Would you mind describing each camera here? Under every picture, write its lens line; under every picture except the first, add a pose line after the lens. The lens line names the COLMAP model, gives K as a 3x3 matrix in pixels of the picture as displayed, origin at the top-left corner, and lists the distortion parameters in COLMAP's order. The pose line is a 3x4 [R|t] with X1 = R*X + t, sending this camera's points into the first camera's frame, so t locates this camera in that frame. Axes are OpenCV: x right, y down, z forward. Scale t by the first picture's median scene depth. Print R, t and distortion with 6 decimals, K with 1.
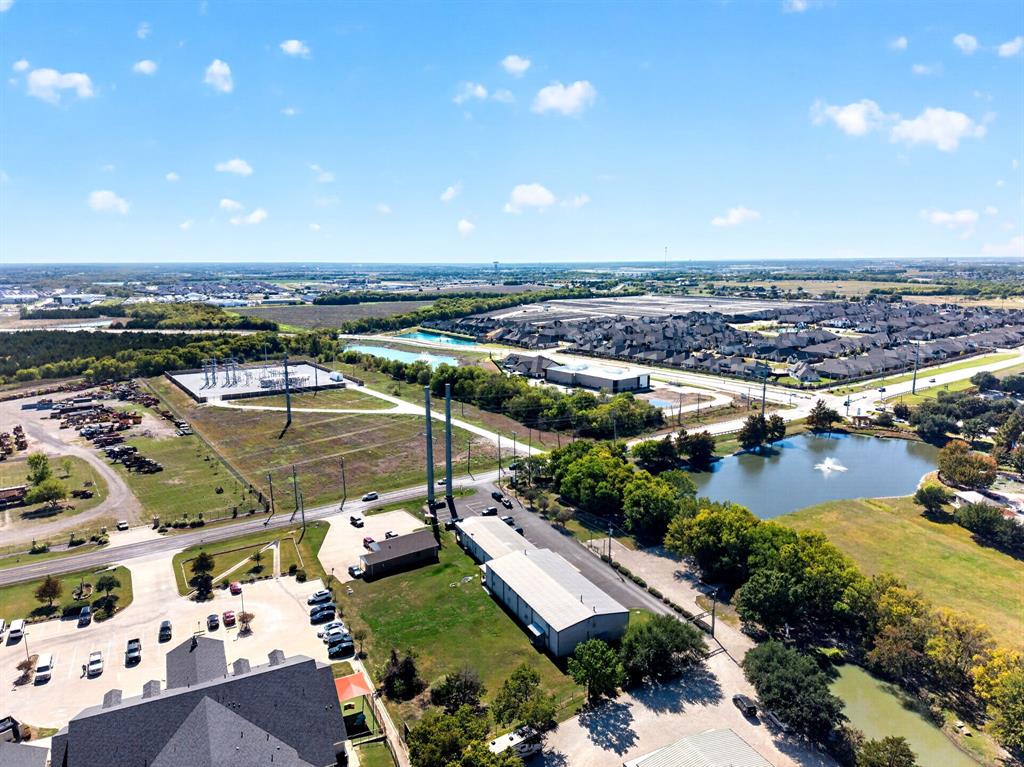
lens RADIAL K [[680.5, 0, 512.0], [0, 680.5, 383.5], [0, 0, 1]] dist [0.119377, -0.135608]
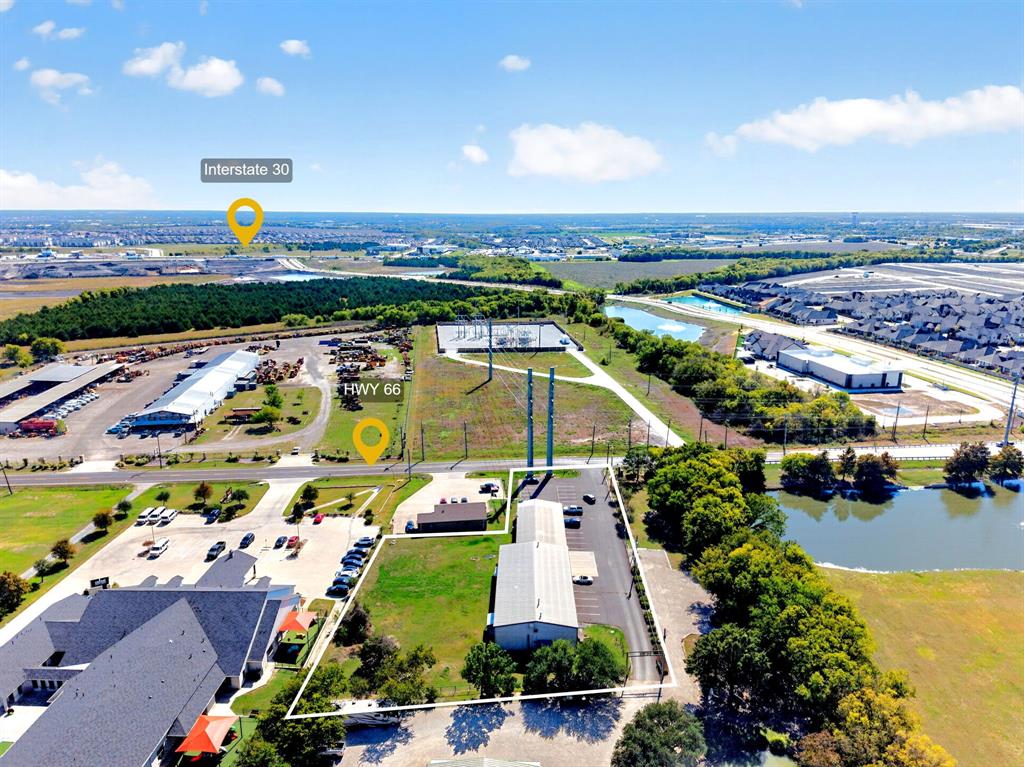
lens RADIAL K [[680.5, 0, 512.0], [0, 680.5, 383.5], [0, 0, 1]] dist [0.119377, -0.135608]
pose [[0.884165, 0.121102, -0.451205, 0.346394], [-0.089806, 0.991863, 0.090232, -0.067949], [0.458461, -0.039259, 0.887847, 0.068193]]
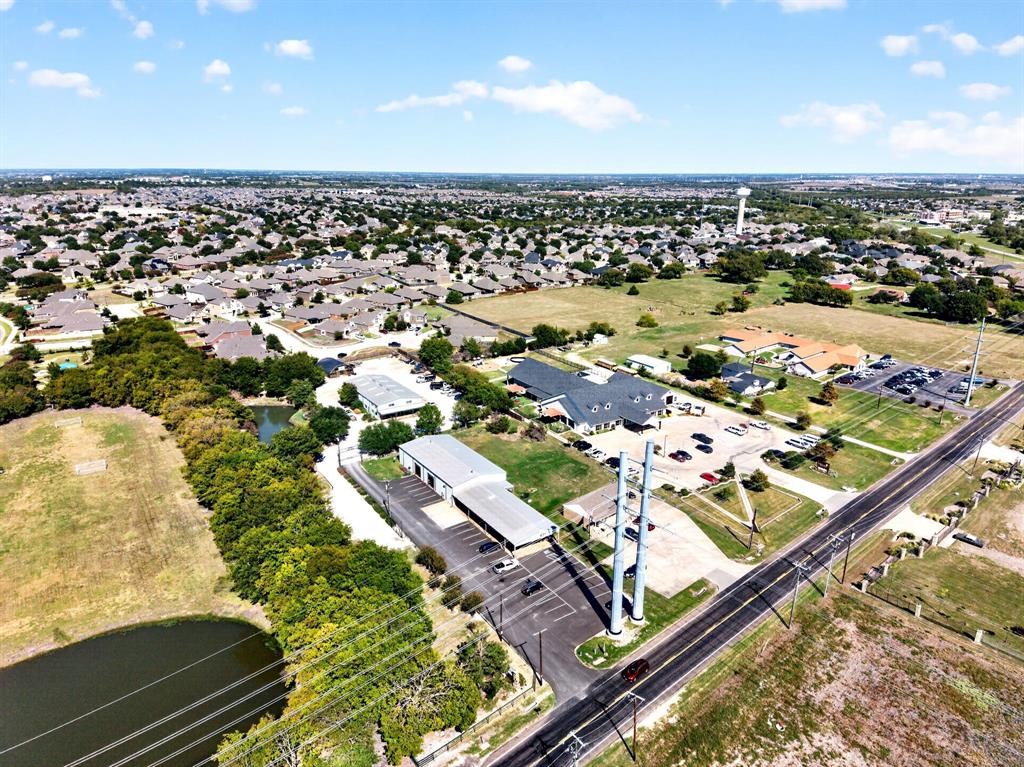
lens RADIAL K [[680.5, 0, 512.0], [0, 680.5, 383.5], [0, 0, 1]] dist [0.119377, -0.135608]
pose [[-0.993445, 0.034129, -0.109094, 0.059807], [-0.020622, 0.885218, 0.464719, -0.335316], [0.112432, 0.463923, -0.878712, 1.592525]]
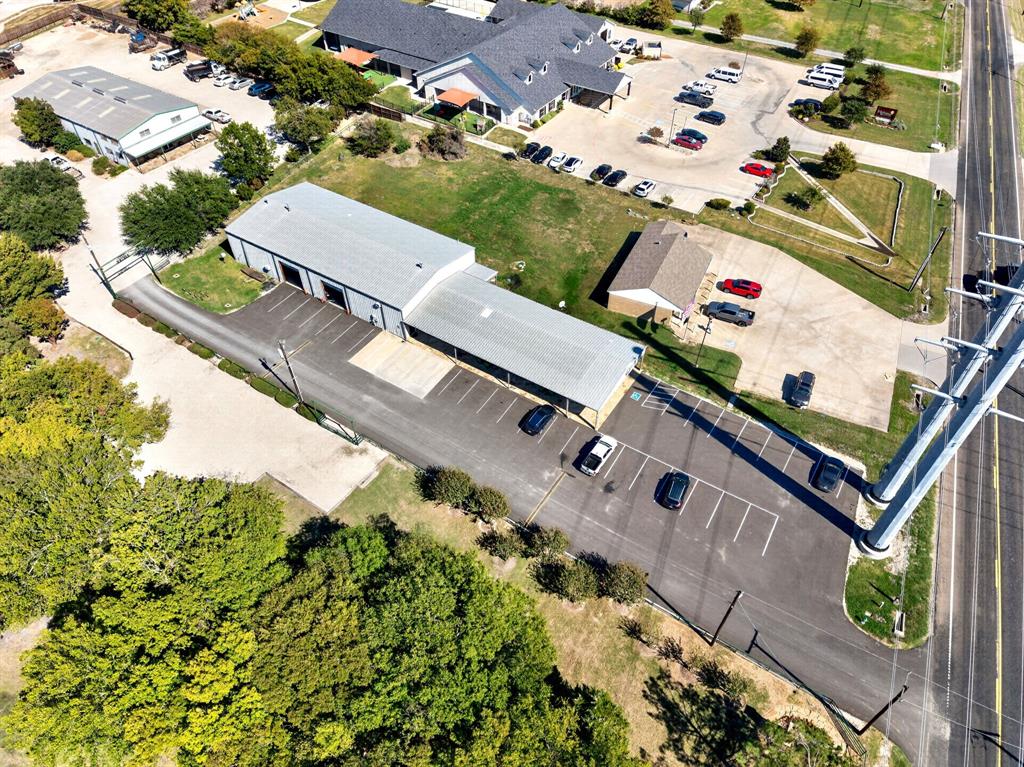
lens RADIAL K [[695.9, 0, 508.7], [0, 695.9, 376.0], [0, 0, 1]] dist [0.088491, -0.097532]
pose [[-0.864991, 0.358596, -0.350999, 0.162063], [-0.085717, 0.583621, 0.807490, -0.149979], [0.494413, 0.728557, -0.474089, 1.144390]]
